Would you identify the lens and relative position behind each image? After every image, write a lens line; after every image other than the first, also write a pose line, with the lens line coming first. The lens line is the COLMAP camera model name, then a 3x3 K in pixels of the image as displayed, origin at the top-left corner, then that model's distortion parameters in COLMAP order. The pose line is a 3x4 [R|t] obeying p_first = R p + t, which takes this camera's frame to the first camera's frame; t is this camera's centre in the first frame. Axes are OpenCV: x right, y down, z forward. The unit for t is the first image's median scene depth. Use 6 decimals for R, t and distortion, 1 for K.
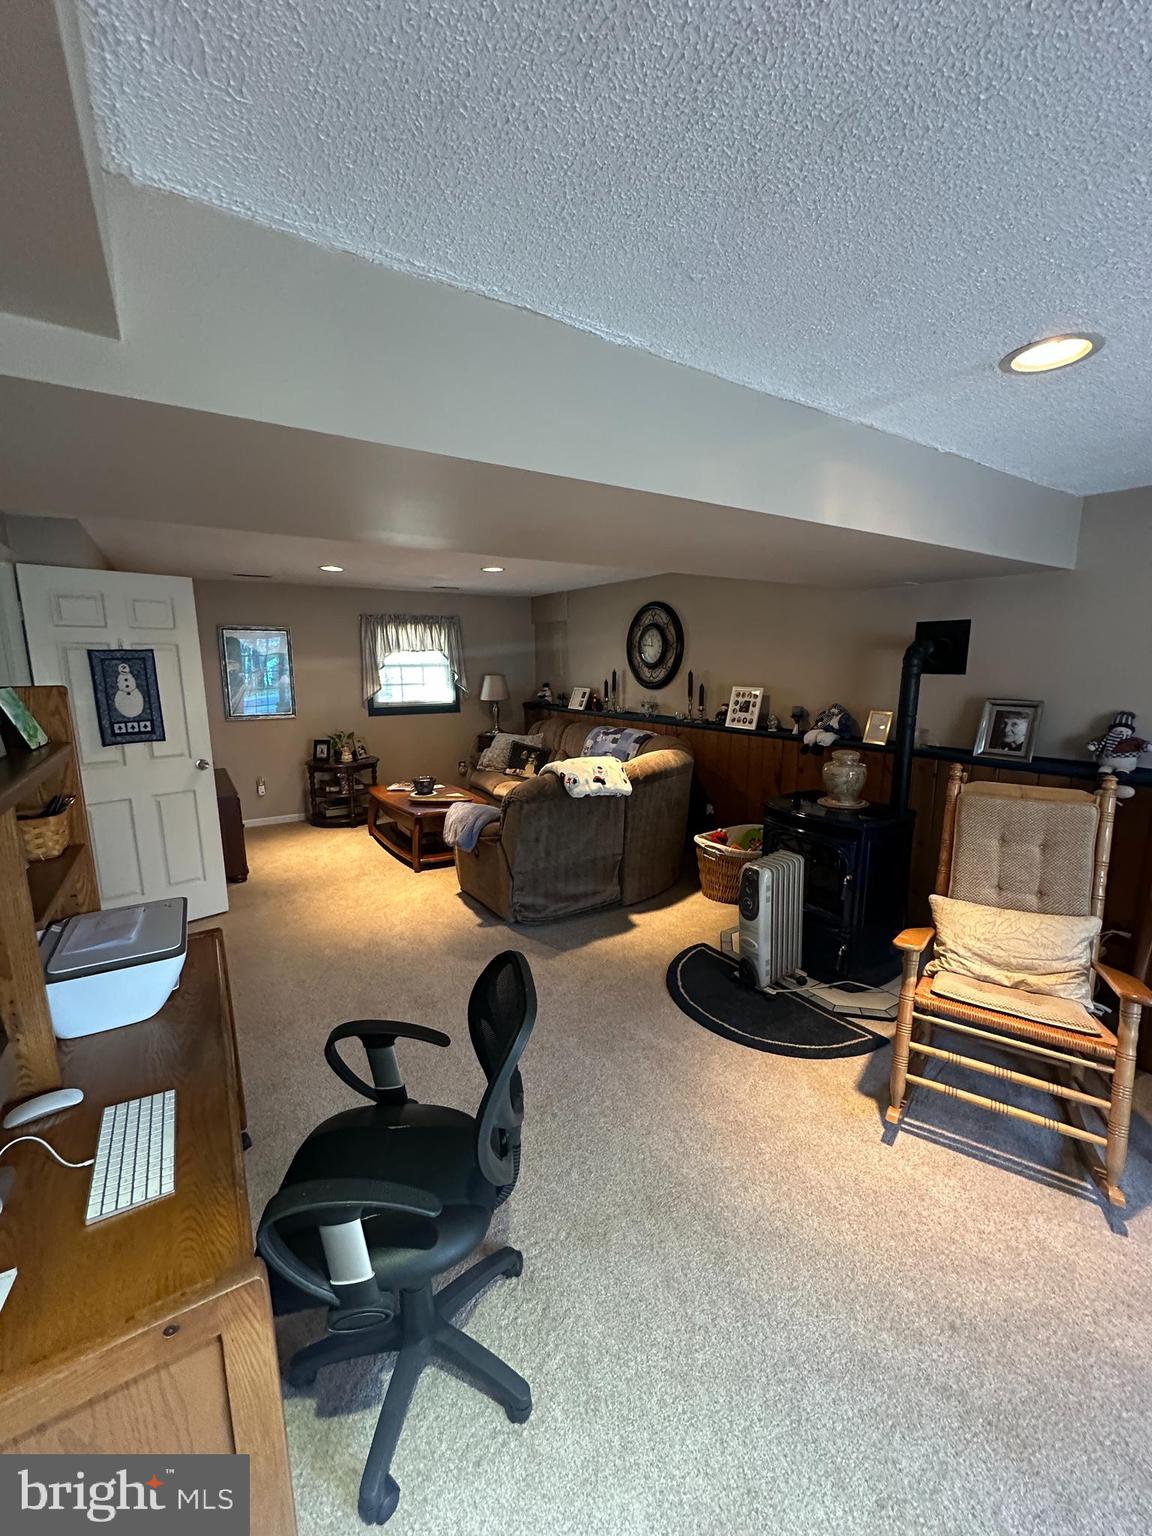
lens RADIAL K [[614.1, 0, 575.6], [0, 614.1, 768.7], [0, 0, 1]] dist [0.003793, 0.000407]
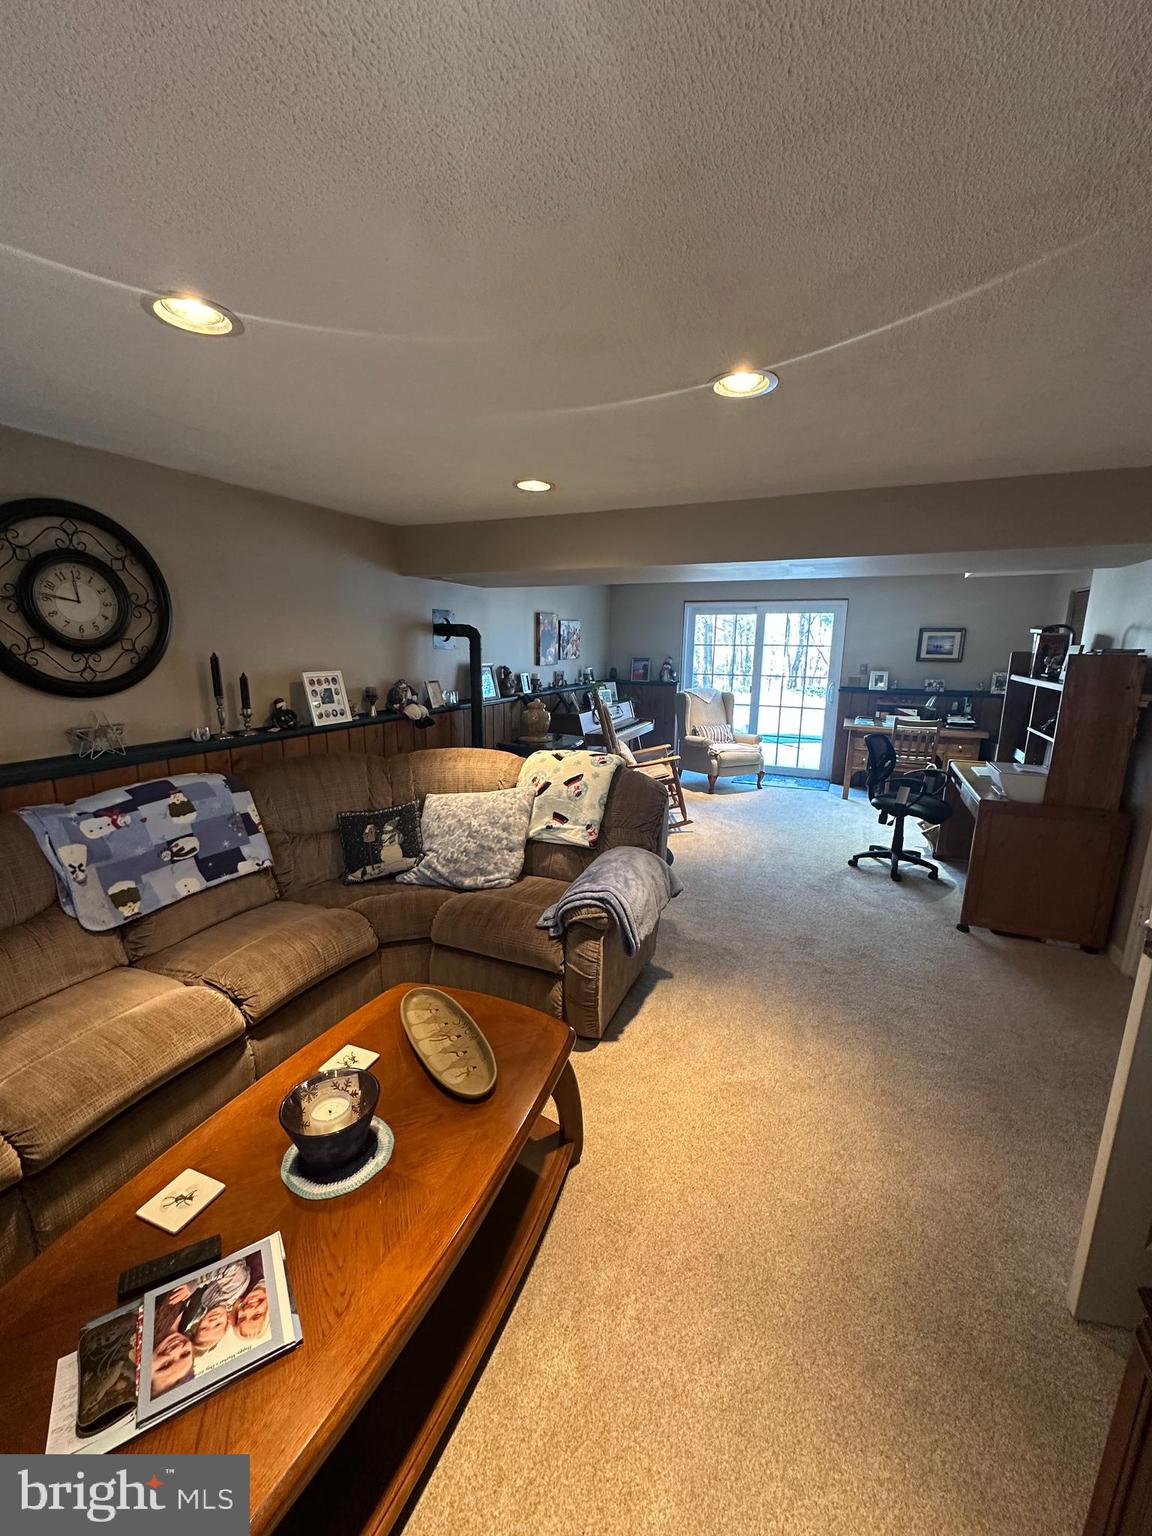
lens RADIAL K [[614.1, 0, 573.4], [0, 614.1, 764.5], [0, 0, 1]] dist [0.003793, 0.000407]
pose [[-0.551690, -0.163109, 0.817945, -0.553696], [0.141409, 0.948201, 0.284462, -0.195781], [-0.821974, 0.272599, -0.500048, 1.147571]]
